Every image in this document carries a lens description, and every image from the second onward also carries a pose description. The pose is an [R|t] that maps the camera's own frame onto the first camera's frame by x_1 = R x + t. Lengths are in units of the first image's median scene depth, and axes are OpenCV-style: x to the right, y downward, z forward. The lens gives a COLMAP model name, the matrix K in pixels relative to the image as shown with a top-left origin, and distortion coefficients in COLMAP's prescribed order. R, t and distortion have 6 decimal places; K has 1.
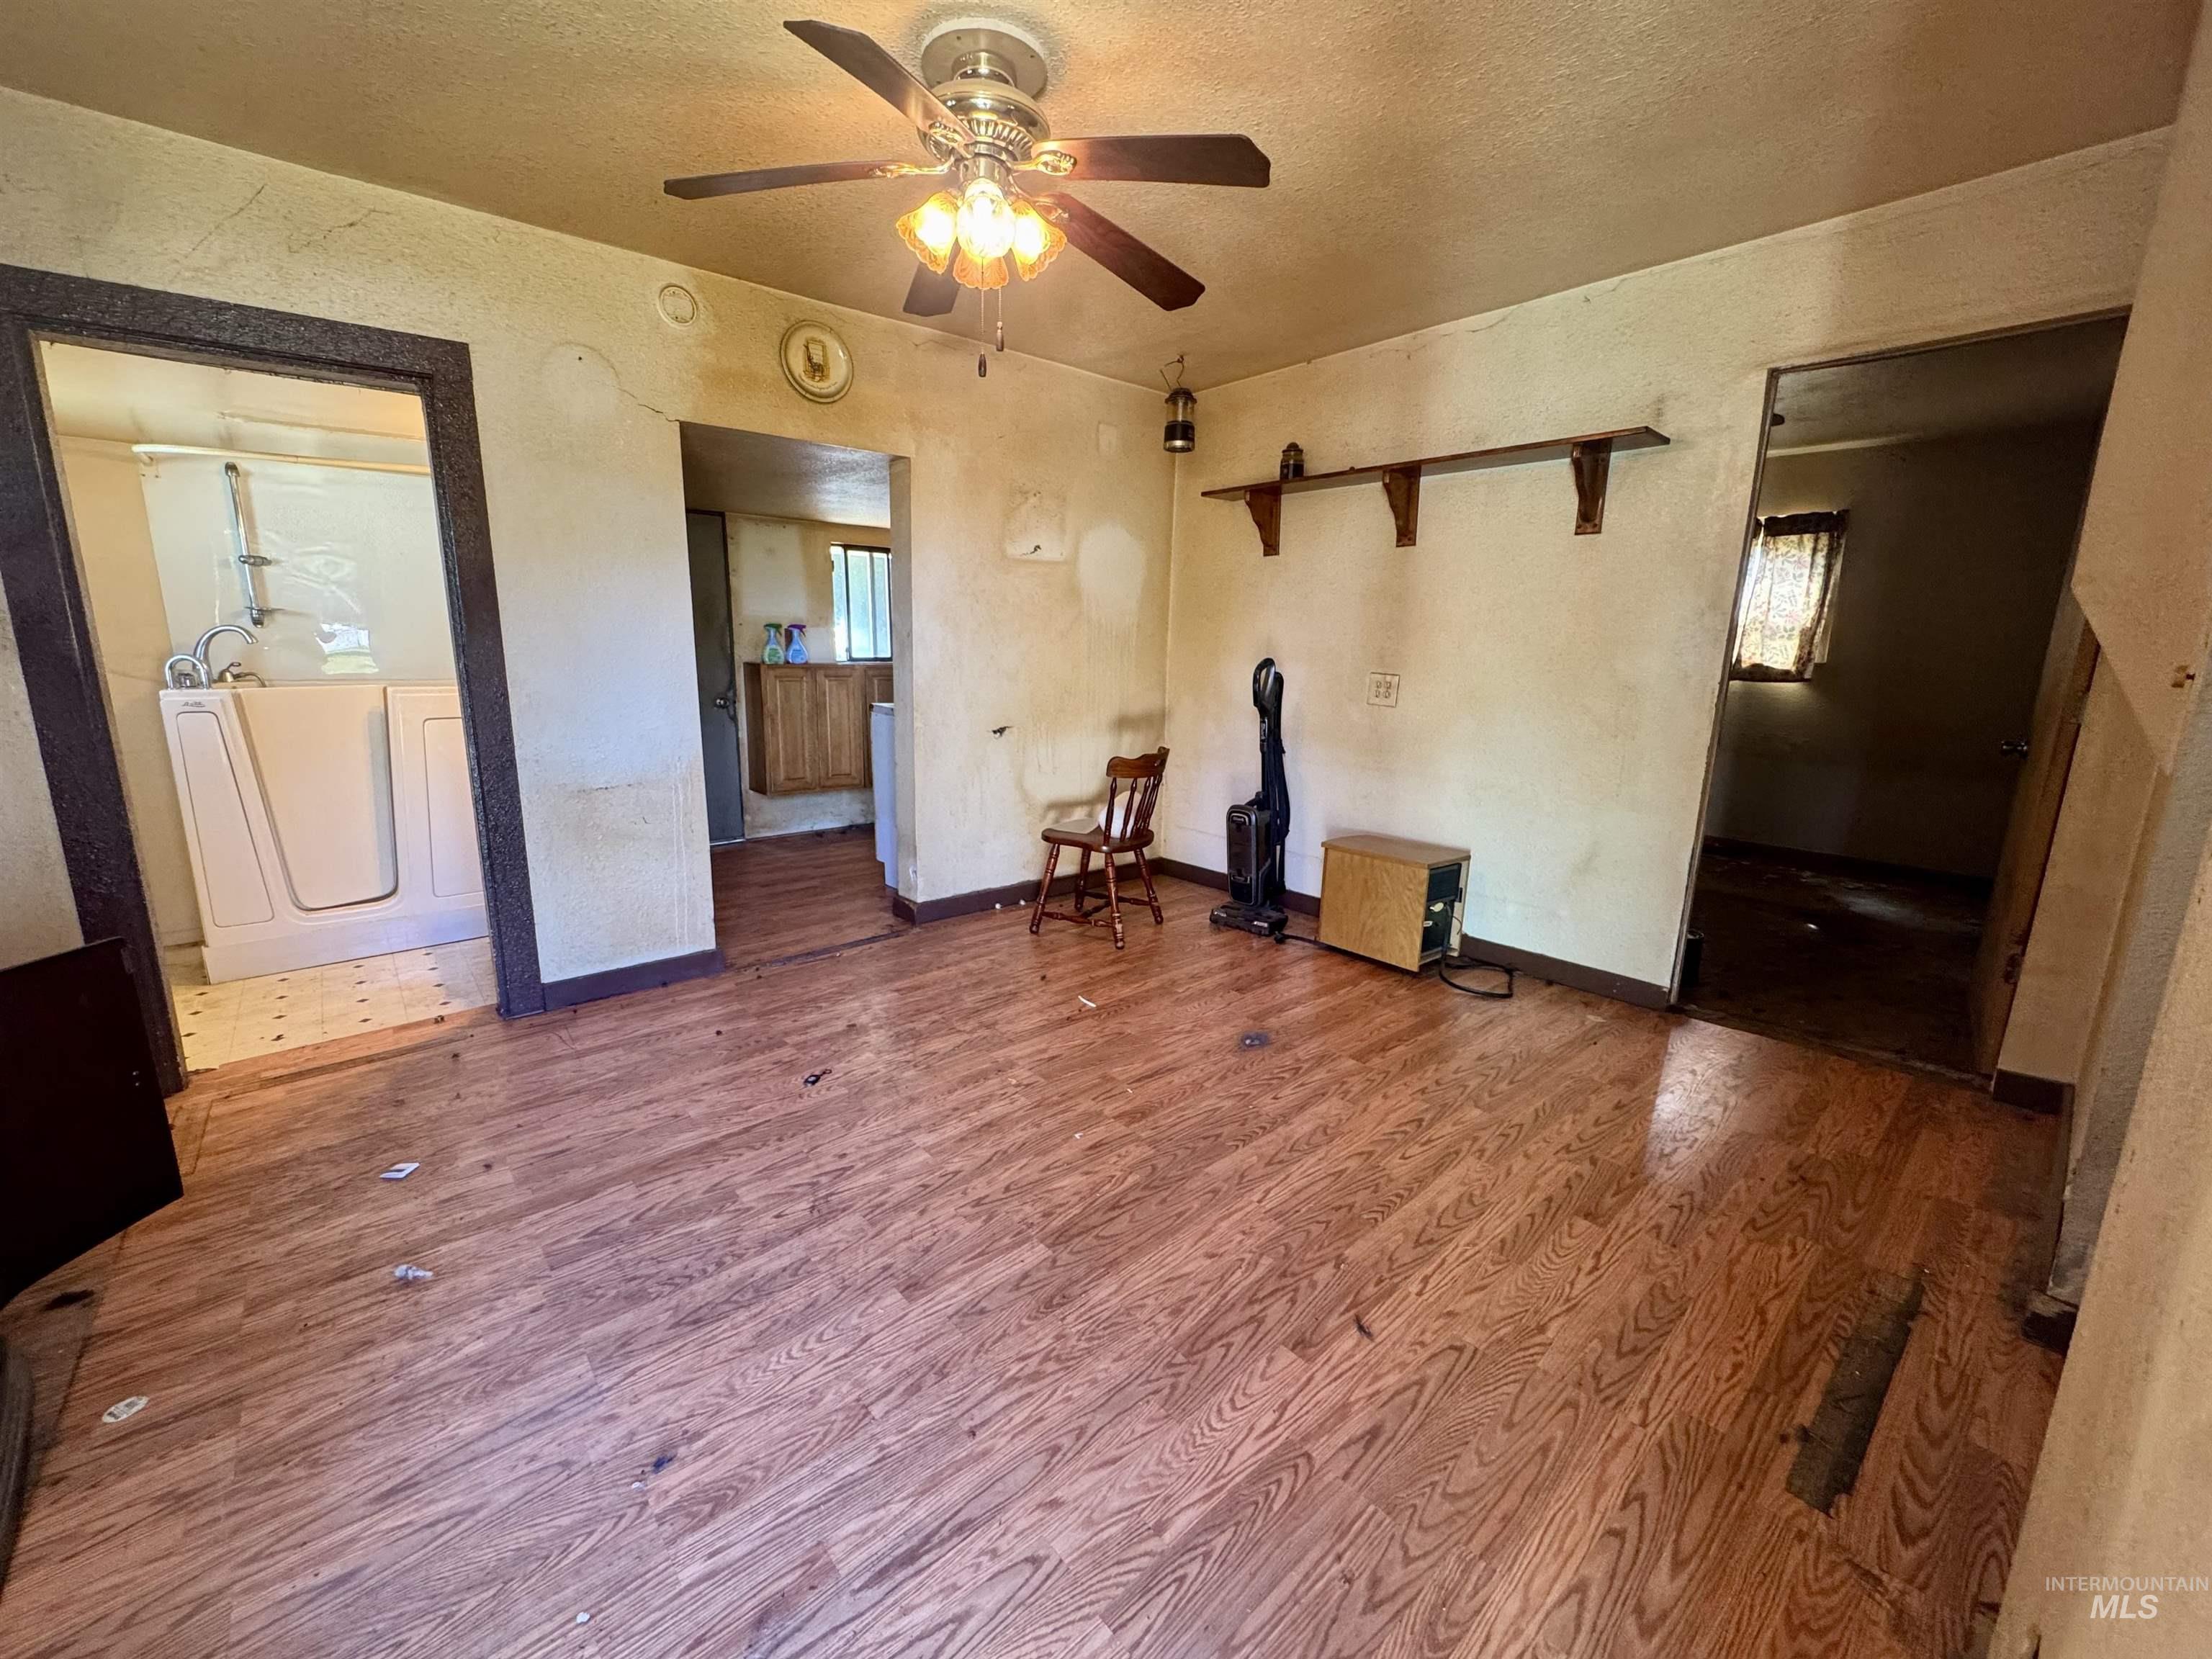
lens RADIAL K [[886.5, 0, 1106.0], [0, 886.5, 829.5], [0, 0, 1]] dist [0.001674, 0.000413]
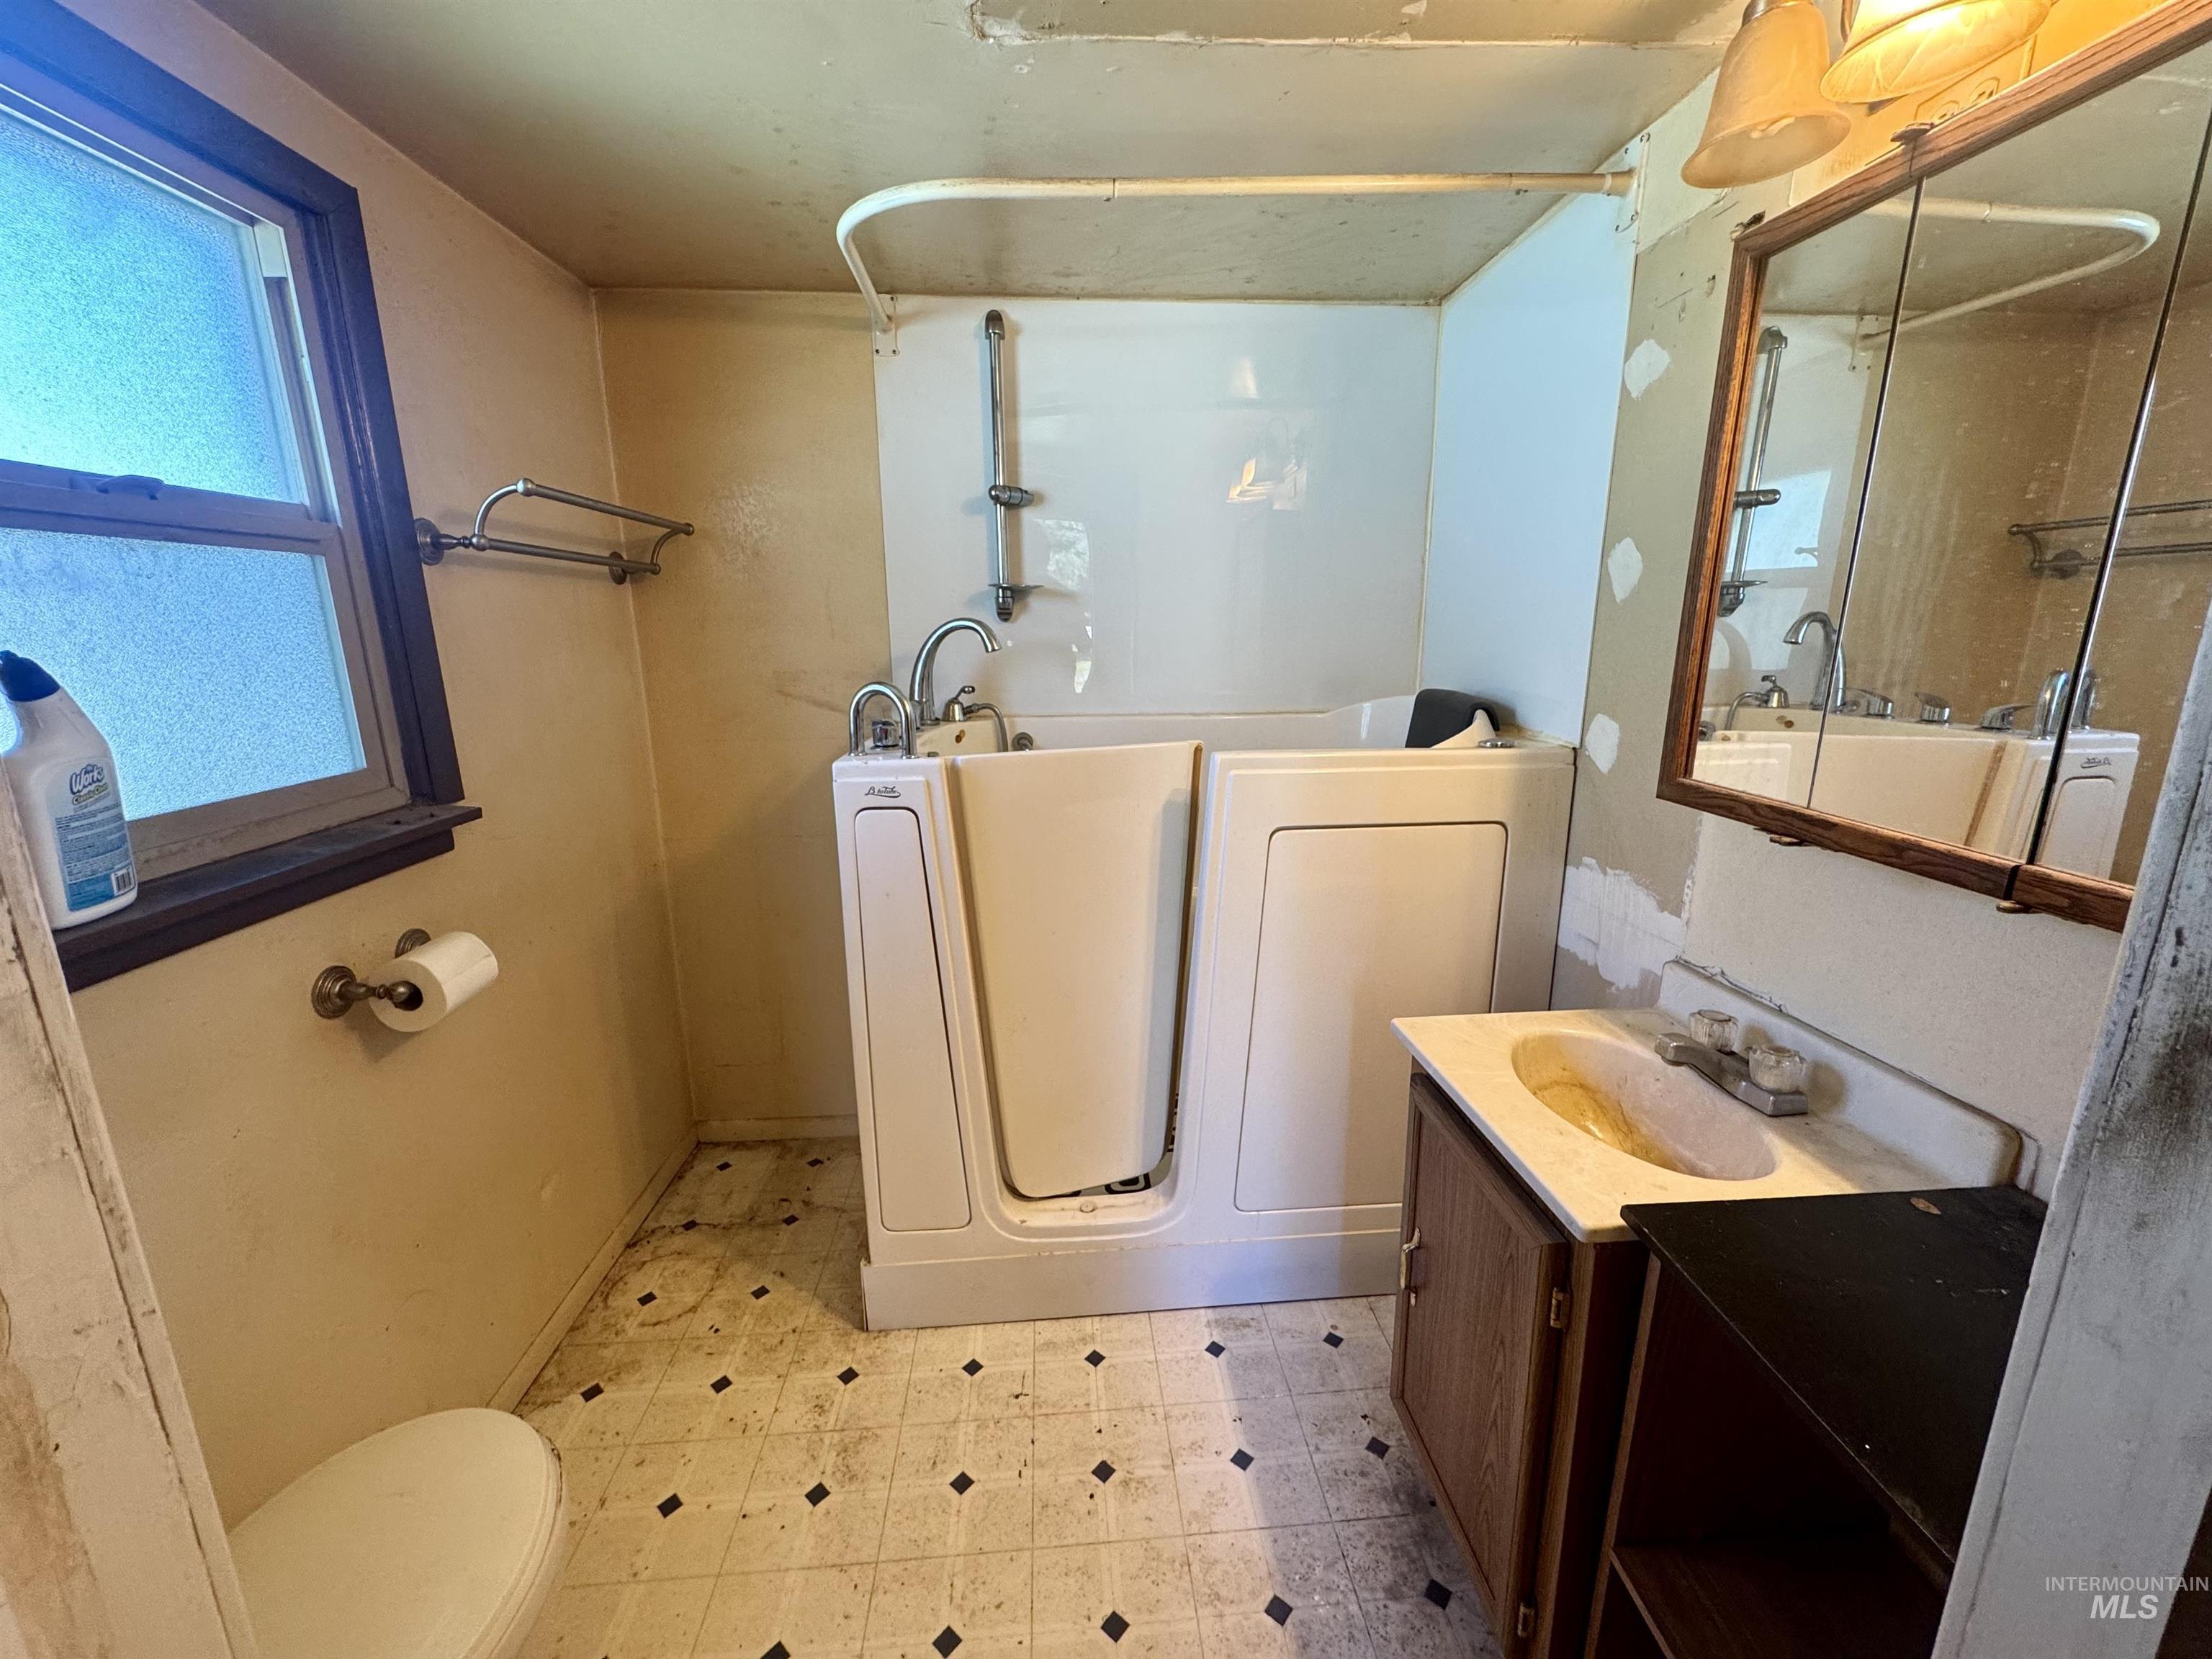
lens RADIAL K [[885.6, 0, 1106.0], [0, 885.6, 829.5], [0, 0, 1]] dist [-0.002015, 0.000521]
pose [[0.795197, 0.108267, -0.596607, -0.562110], [-0.096235, 0.993993, 0.052113, -0.133508], [0.598665, 0.015975, 0.800840, 0.599333]]
